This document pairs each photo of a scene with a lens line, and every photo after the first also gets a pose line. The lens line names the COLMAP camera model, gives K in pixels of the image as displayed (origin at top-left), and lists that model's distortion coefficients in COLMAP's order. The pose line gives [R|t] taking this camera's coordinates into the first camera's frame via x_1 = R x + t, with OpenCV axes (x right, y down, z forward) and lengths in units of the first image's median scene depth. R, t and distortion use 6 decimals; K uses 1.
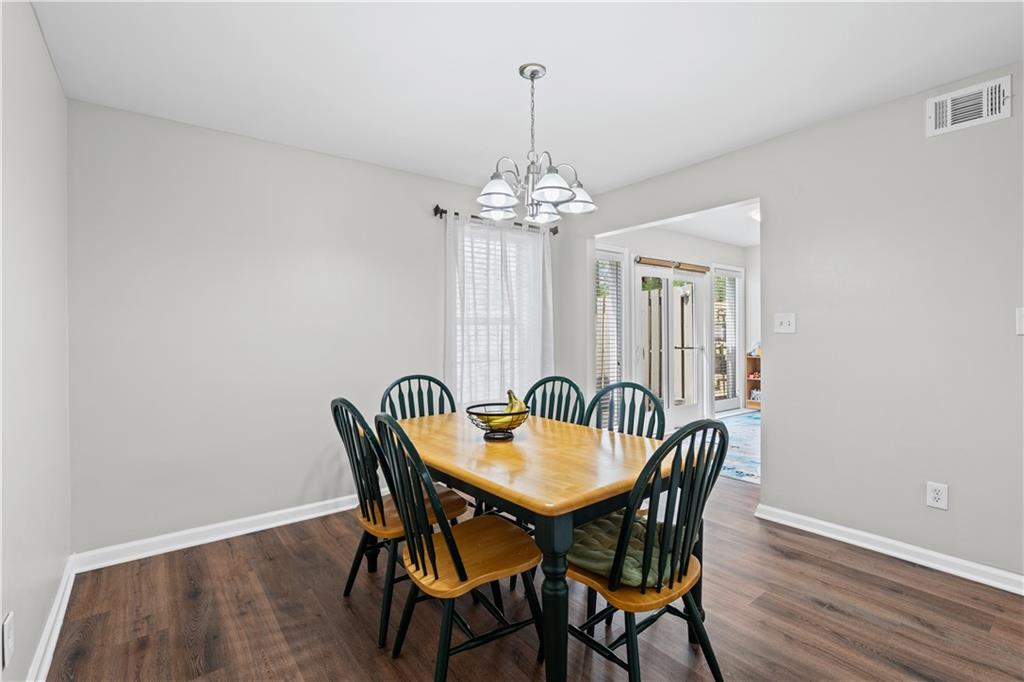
lens RADIAL K [[472.5, 0, 512.1], [0, 472.5, 336.4], [0, 0, 1]] dist [-0.003797, 0.003462]
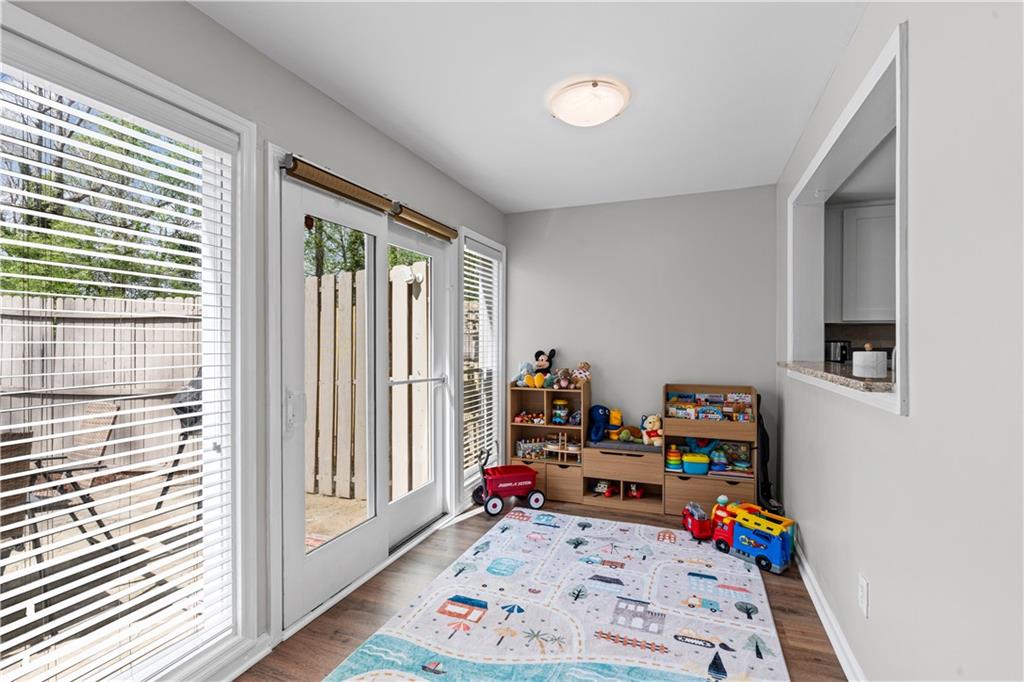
lens RADIAL K [[472.5, 0, 512.6], [0, 472.5, 340.5], [0, 0, 1]] dist [-0.003797, 0.003462]
pose [[0.861549, 0.006011, 0.507639, 0.184478], [-0.001937, 0.999962, -0.008554, -0.013558], [-0.507671, 0.006386, 0.861527, 0.465157]]
